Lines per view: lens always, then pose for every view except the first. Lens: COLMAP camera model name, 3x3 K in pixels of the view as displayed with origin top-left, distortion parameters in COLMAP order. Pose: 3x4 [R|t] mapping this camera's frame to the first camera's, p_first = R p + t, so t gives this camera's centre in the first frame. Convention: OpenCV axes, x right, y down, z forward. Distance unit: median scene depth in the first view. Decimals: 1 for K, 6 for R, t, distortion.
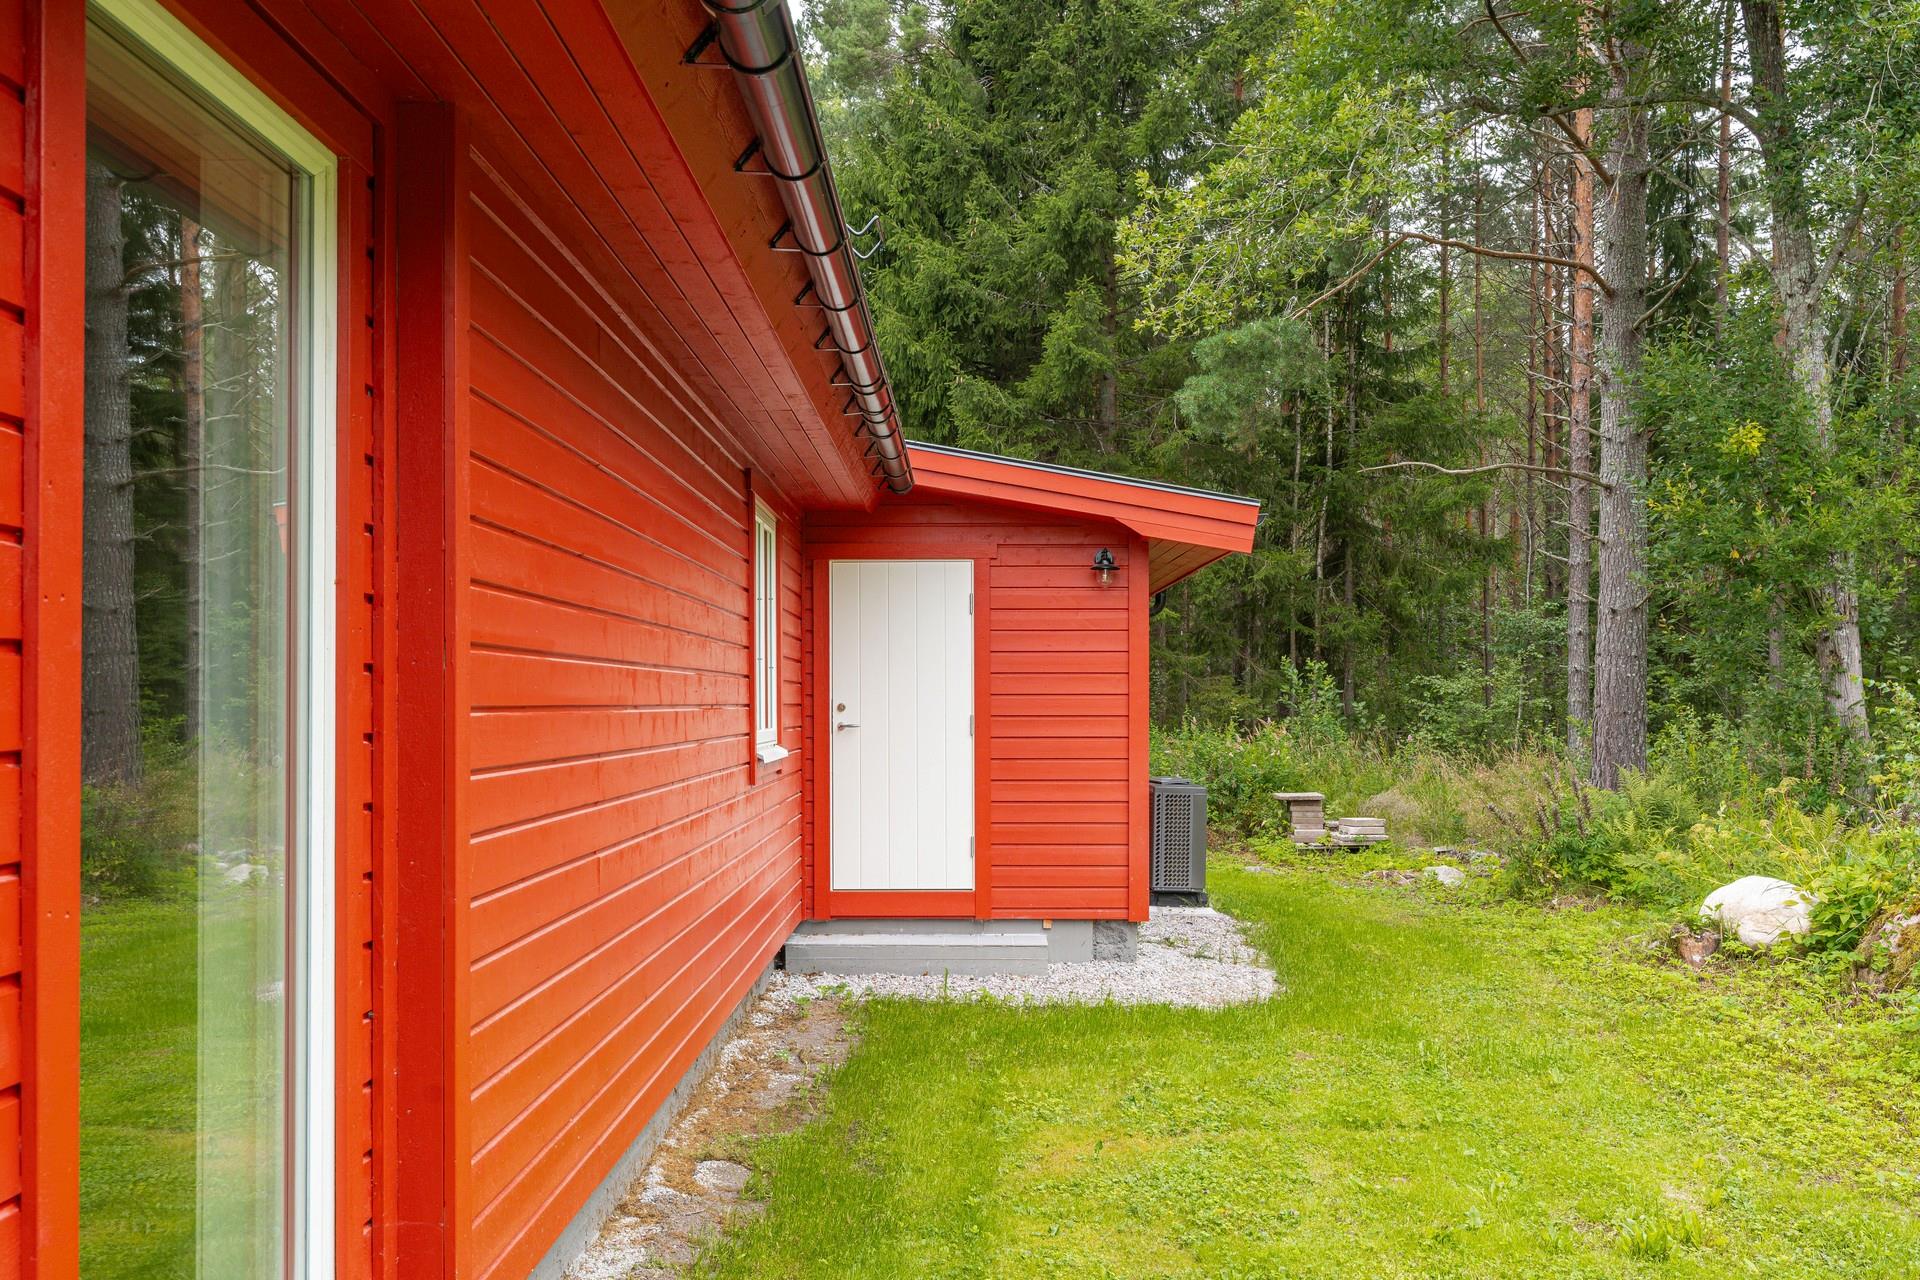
lens RADIAL K [[1930.0, 0, 960.0], [0, 1930.0, 640.0], [0, 0, 1]] dist [0.015097, 0.006170]
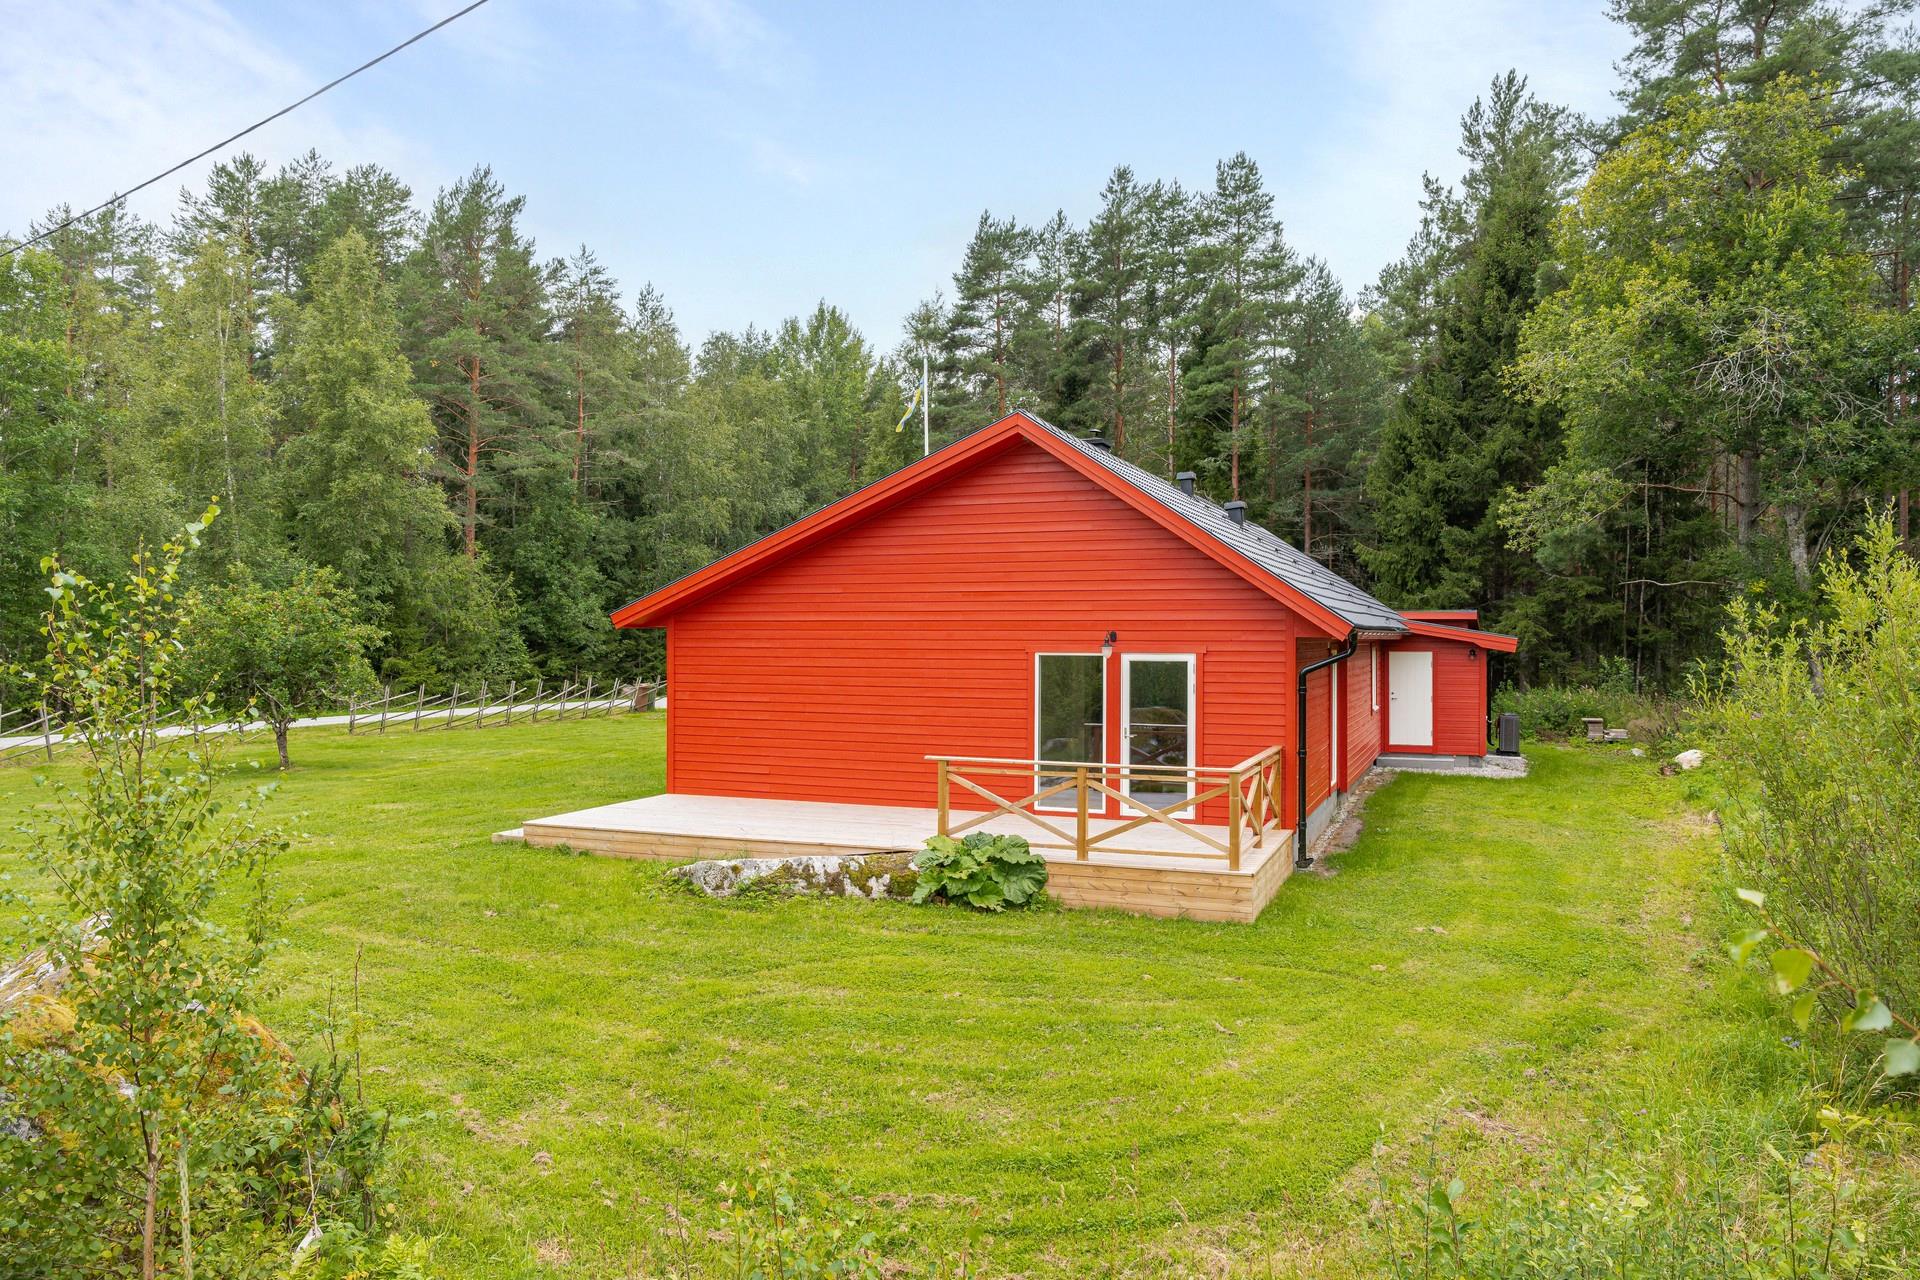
lens RADIAL K [[1276.8, 0, 960.0], [0, 1276.8, 640.0], [0, 0, 1]] dist [-0.006598, -0.003845]
pose [[0.927376, 0.002070, -0.374125, 0.040556], [0.009187, 0.999557, 0.028304, -0.070445], [0.374017, -0.029685, 0.926946, -0.759699]]
